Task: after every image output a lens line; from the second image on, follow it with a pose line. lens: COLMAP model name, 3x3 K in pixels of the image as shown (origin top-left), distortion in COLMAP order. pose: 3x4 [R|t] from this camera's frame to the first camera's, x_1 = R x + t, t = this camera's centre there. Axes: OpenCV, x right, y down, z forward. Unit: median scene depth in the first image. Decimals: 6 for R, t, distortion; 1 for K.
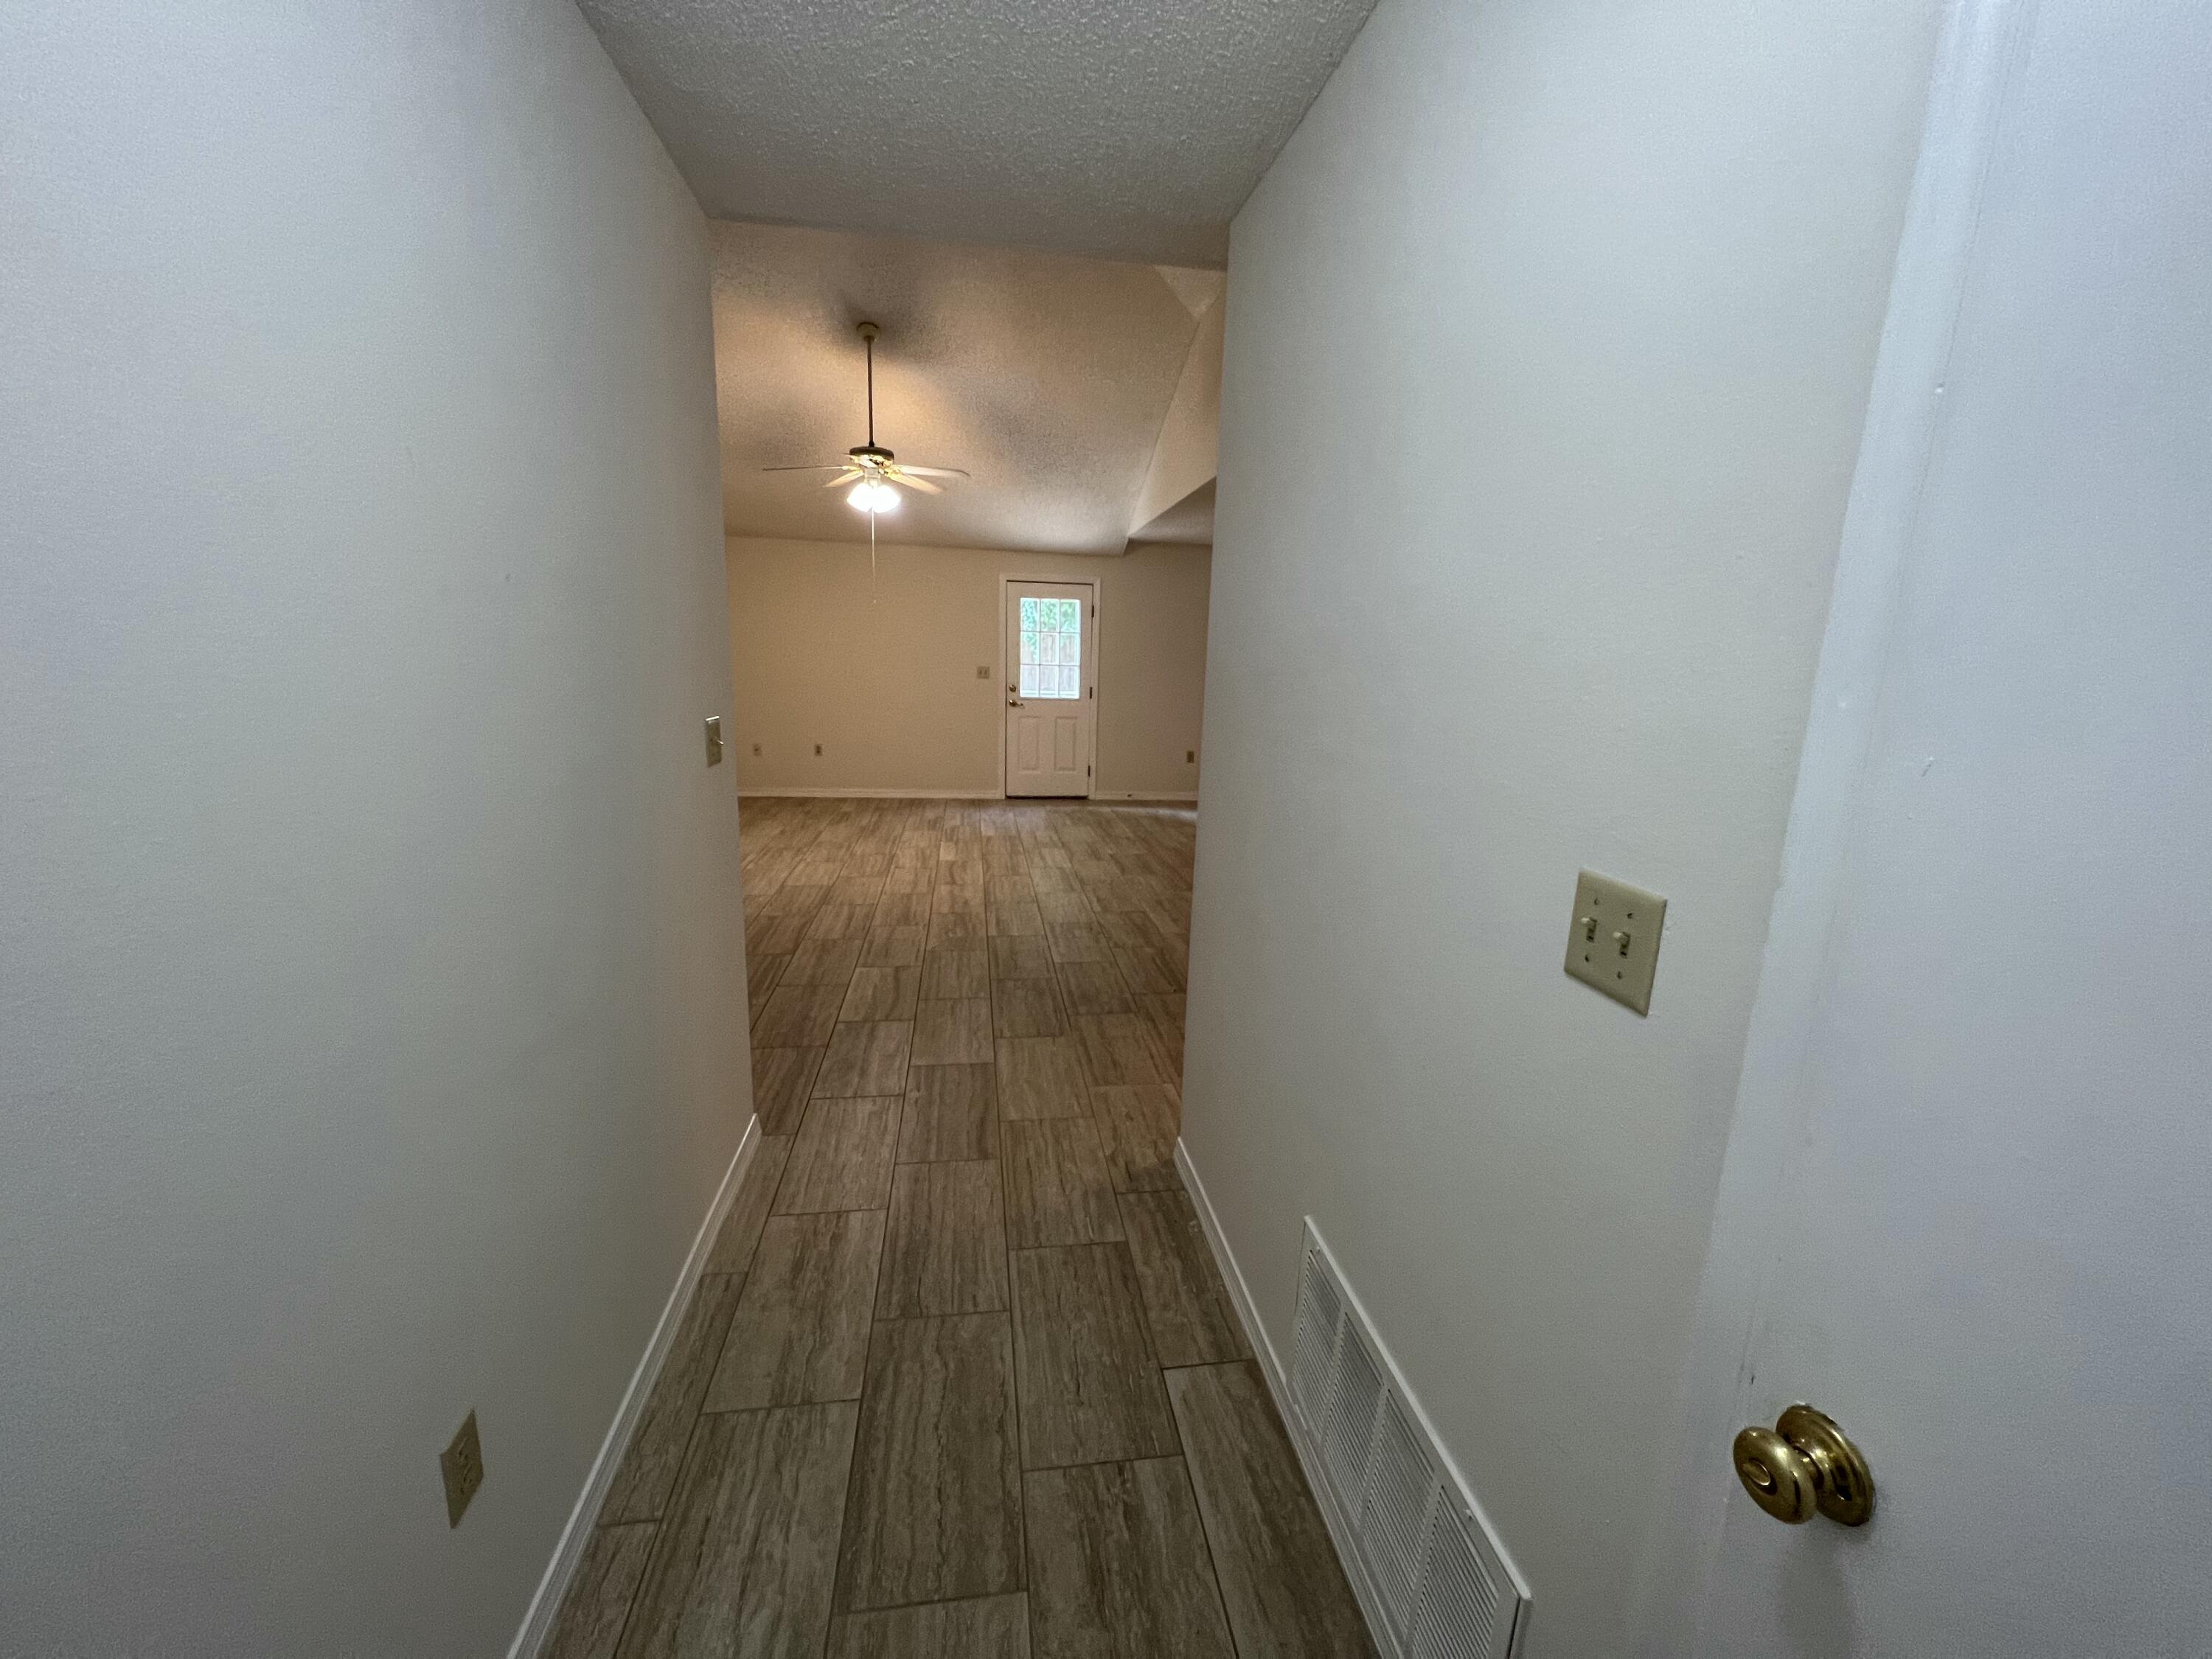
lens RADIAL K [[886.4, 0, 1106.3], [0, 886.4, 832.7], [0, 0, 1]] dist [-0.000571, 0.000346]
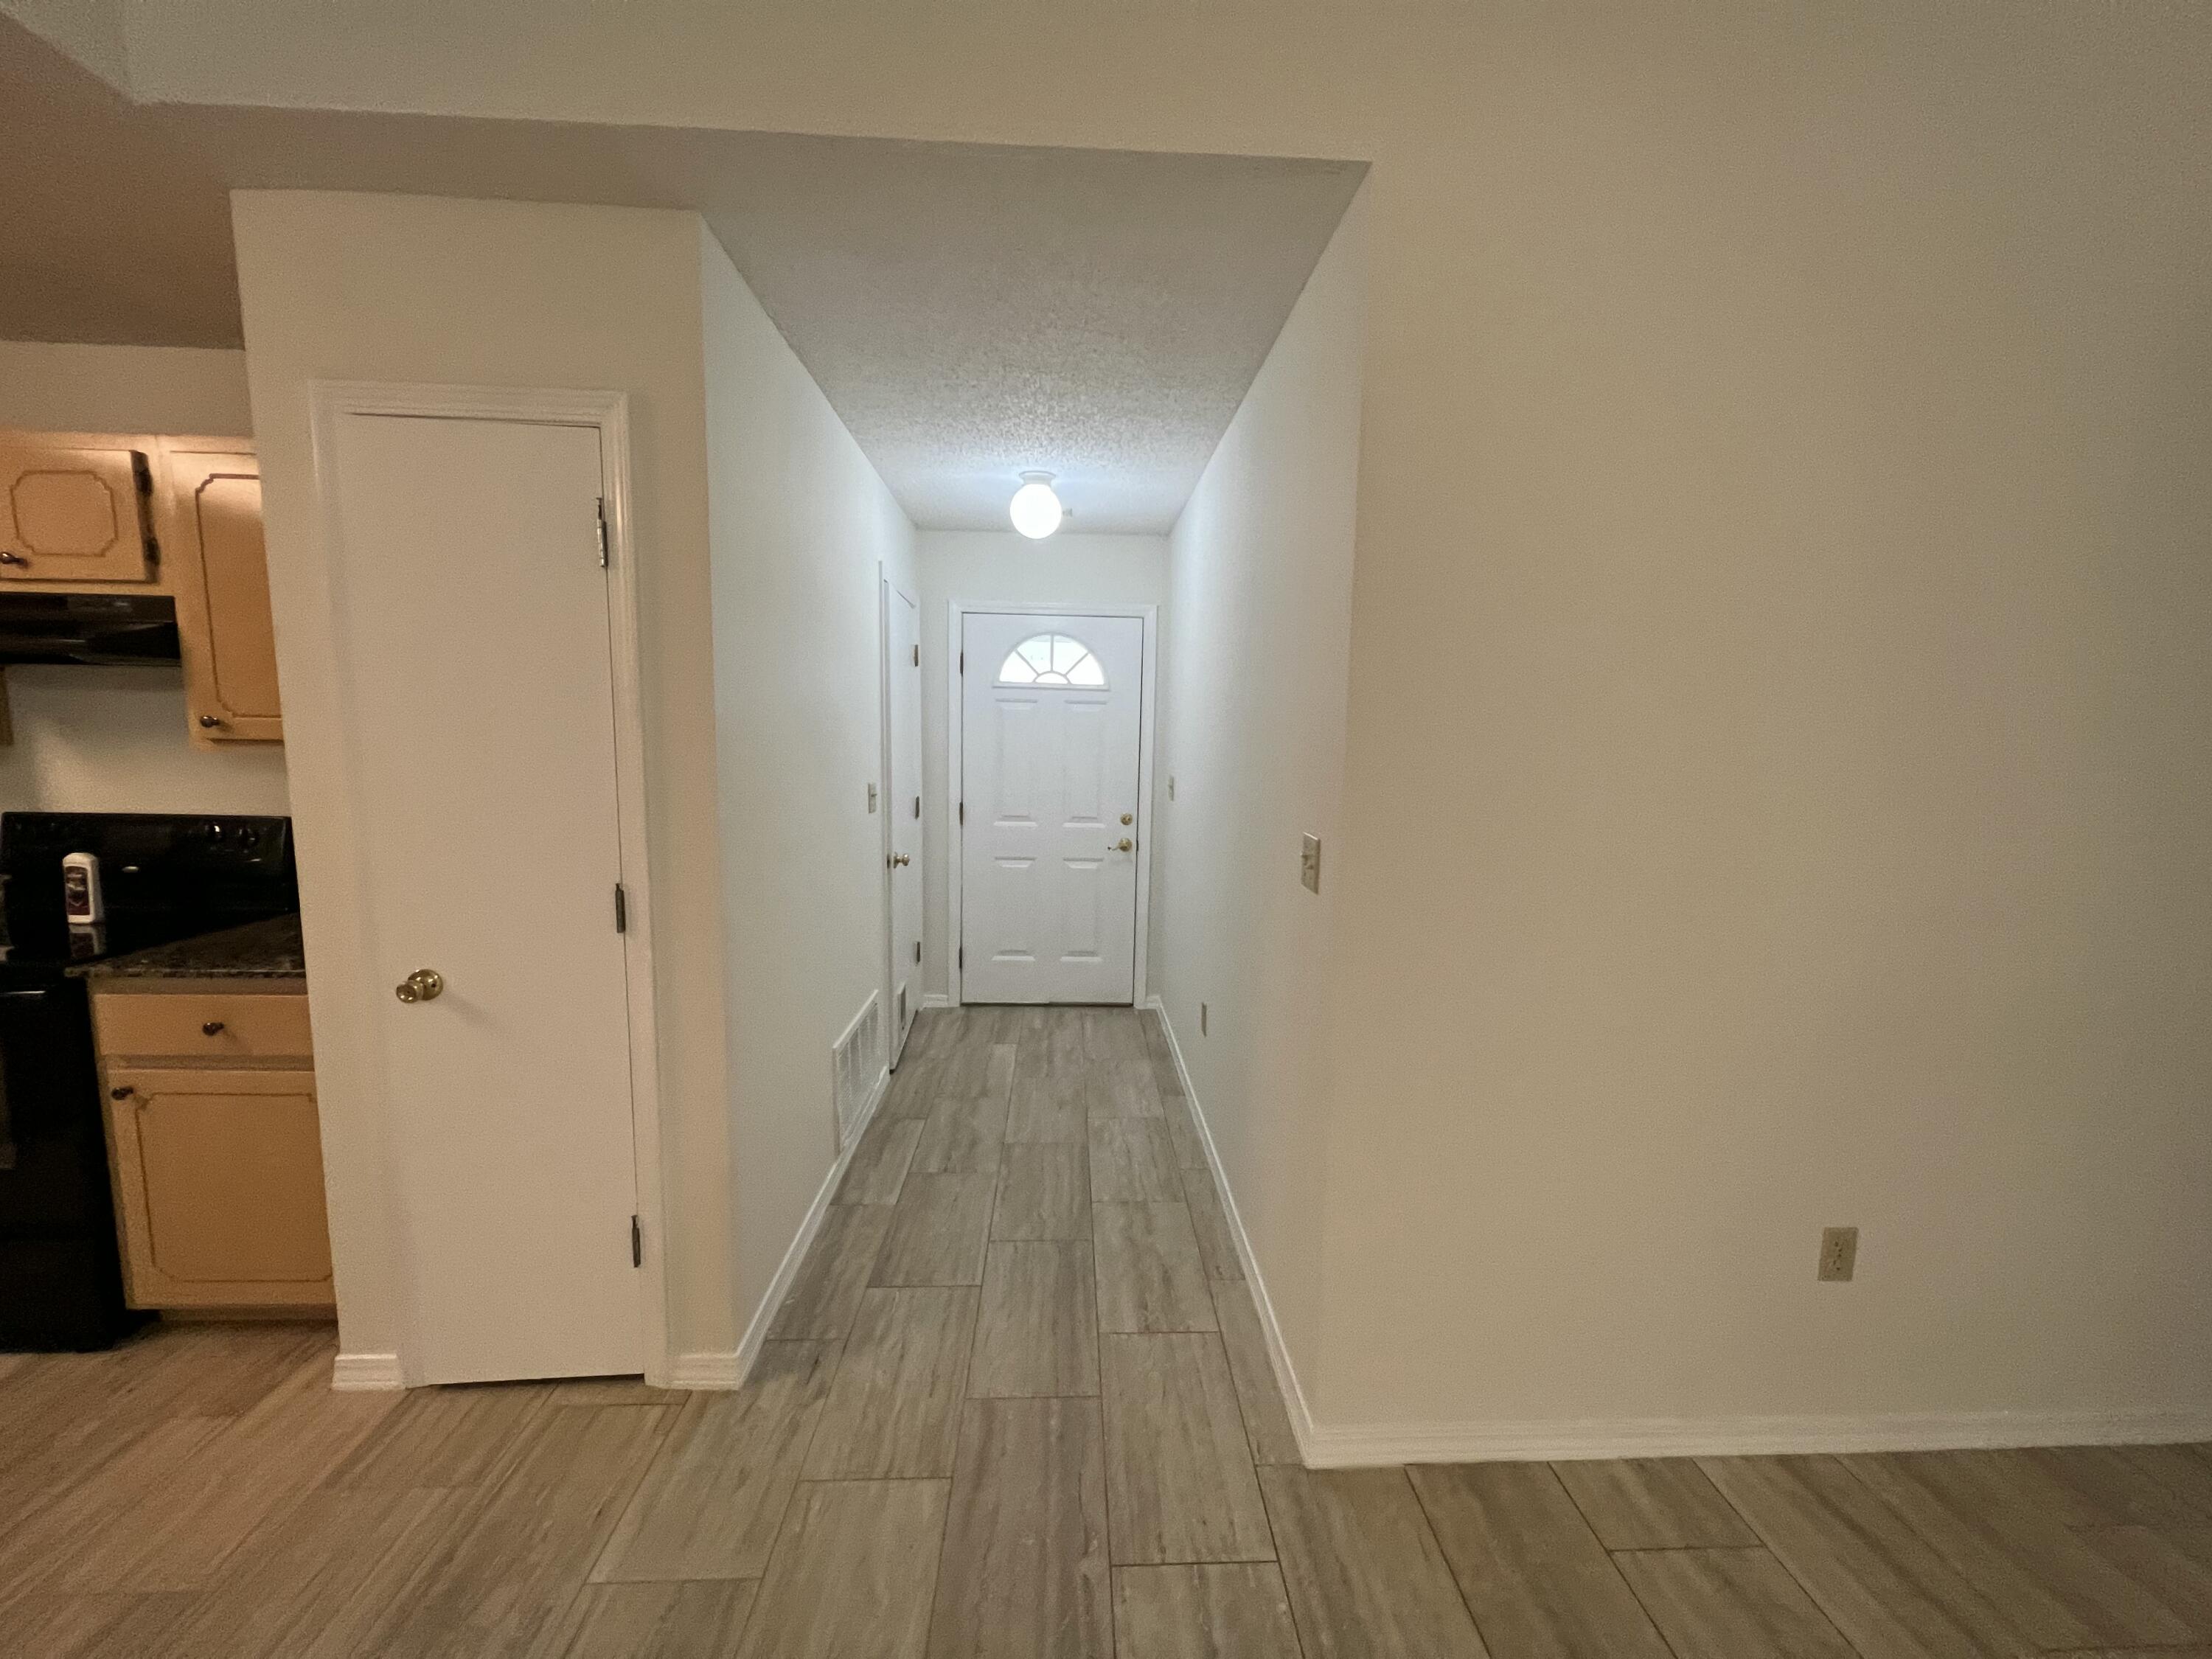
lens RADIAL K [[886.4, 0, 1107.0], [0, 886.4, 833.7], [0, 0, 1]] dist [-0.000571, 0.000346]
pose [[-0.993069, -0.065743, 0.097425, -0.155973], [-0.031075, 0.946293, 0.321812, -0.188000], [-0.113349, 0.316555, -0.941778, 0.858499]]
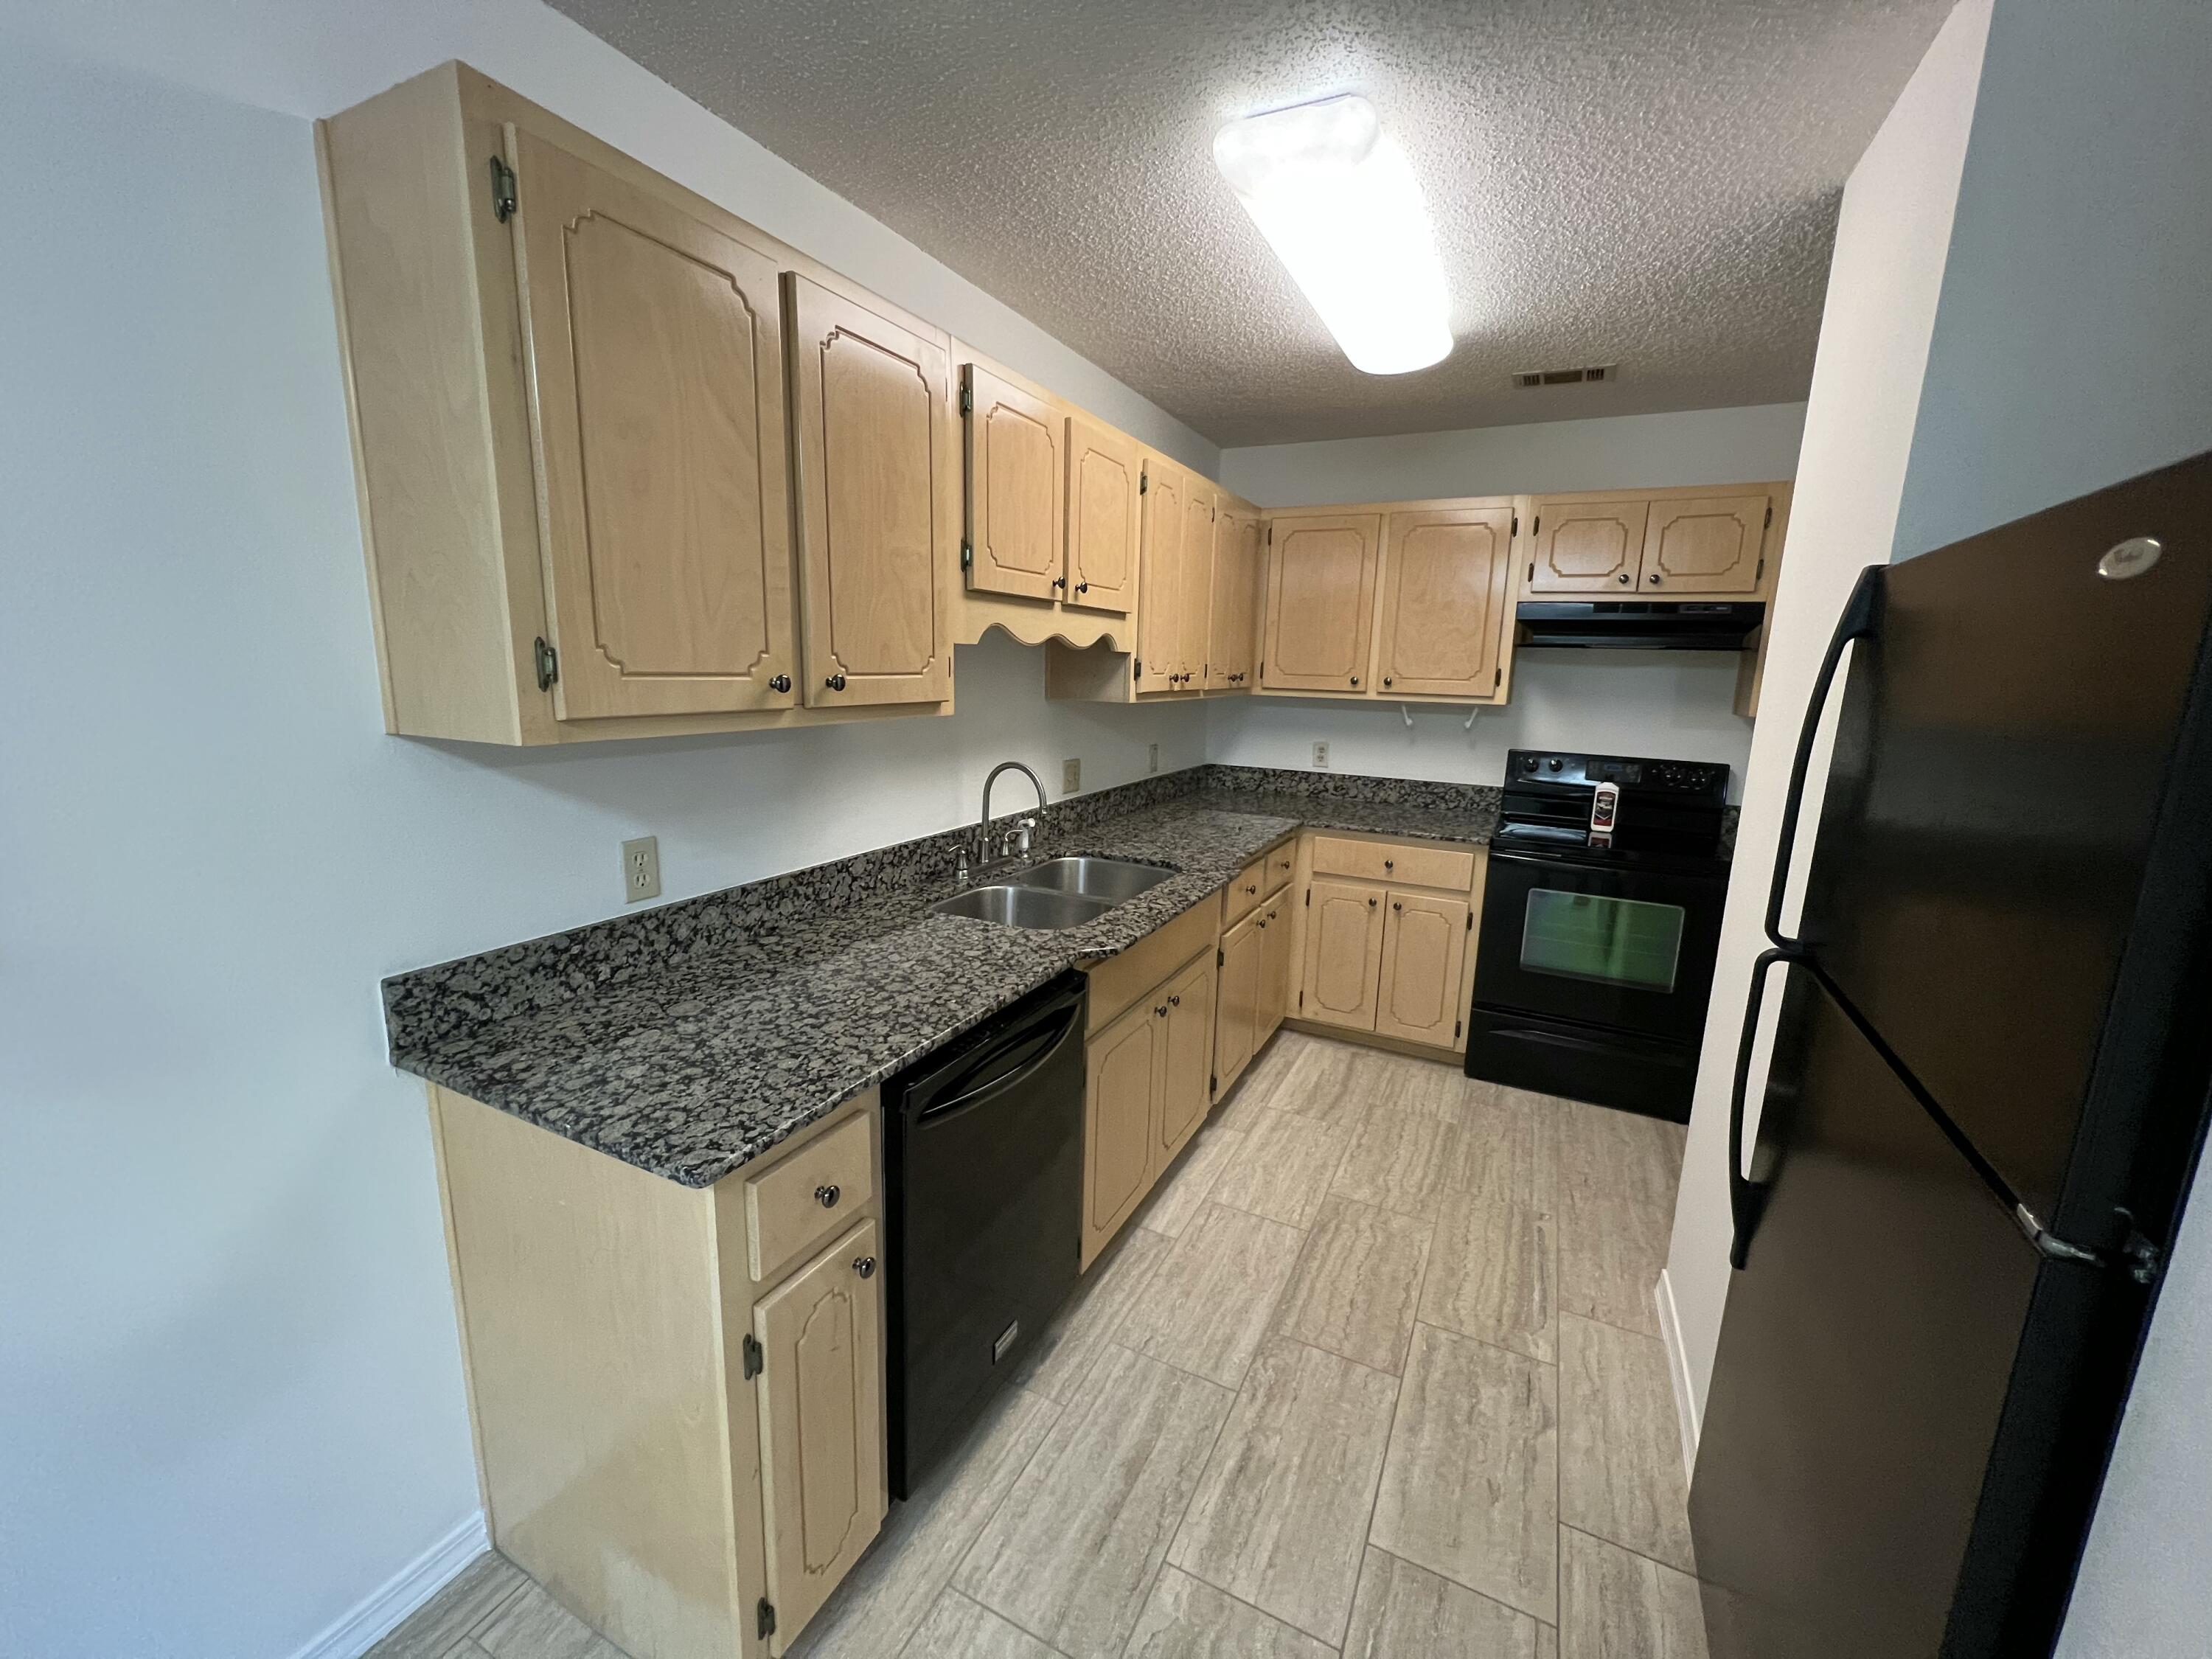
lens RADIAL K [[886.4, 0, 1107.7], [0, 886.4, 832.3], [0, 0, 1]] dist [-0.000571, 0.000346]
pose [[-0.814620, -0.167265, 0.555353, 0.388853], [0.063324, 0.926140, 0.371827, -0.253368], [-0.576528, 0.338065, -0.743860, 1.234461]]
